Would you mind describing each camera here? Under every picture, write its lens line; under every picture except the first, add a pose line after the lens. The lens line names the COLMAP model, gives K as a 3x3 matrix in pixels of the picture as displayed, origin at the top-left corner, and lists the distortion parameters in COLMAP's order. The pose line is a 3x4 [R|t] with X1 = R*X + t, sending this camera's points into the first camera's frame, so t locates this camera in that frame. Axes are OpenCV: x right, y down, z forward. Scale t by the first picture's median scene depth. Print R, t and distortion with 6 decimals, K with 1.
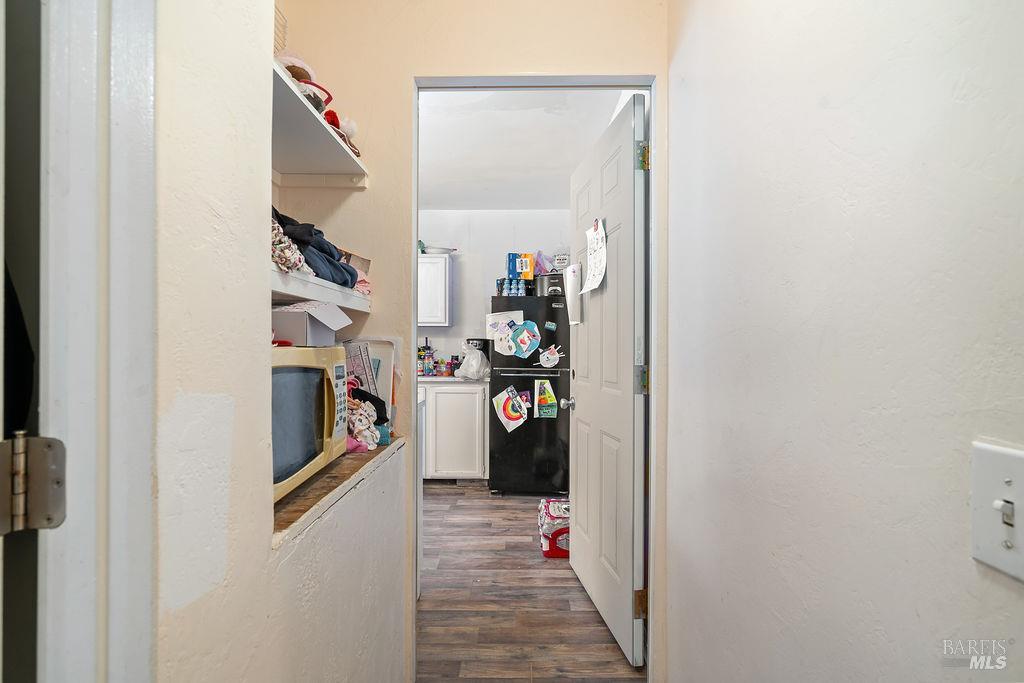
lens RADIAL K [[464.2, 0, 512.9], [0, 464.2, 344.3], [0, 0, 1]] dist [-0.005601, 0.002139]
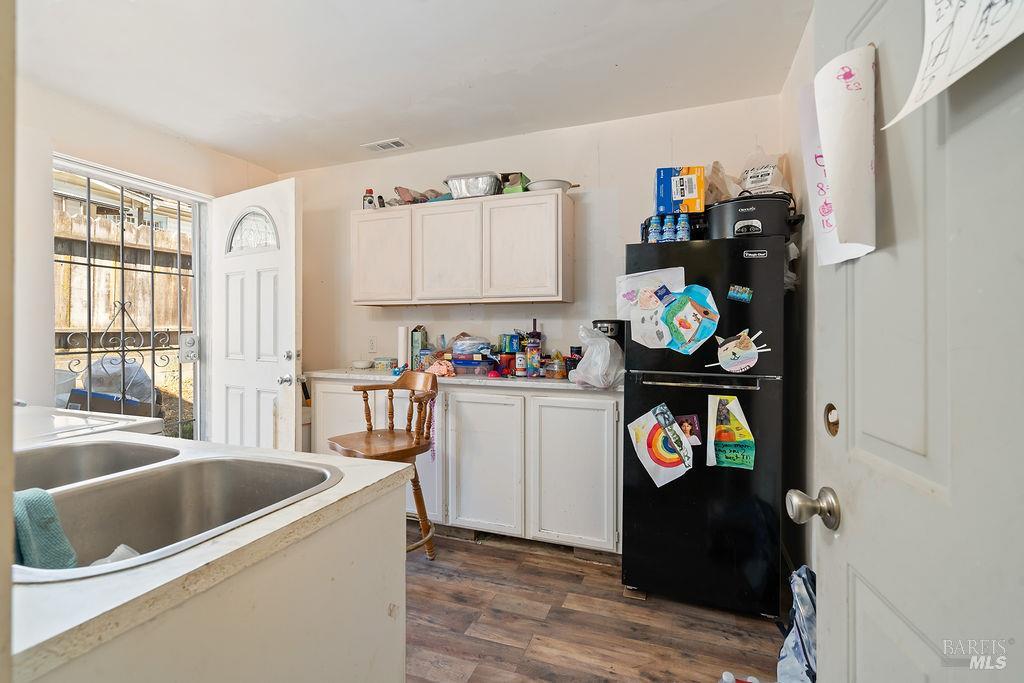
lens RADIAL K [[464.2, 0, 517.7], [0, 464.2, 327.4], [0, 0, 1]] dist [-0.005601, 0.002139]
pose [[0.940228, -0.004067, -0.340520, 0.023025], [0.002365, 0.999983, -0.005413, 0.001132], [0.340536, 0.004284, 0.940222, 0.417365]]
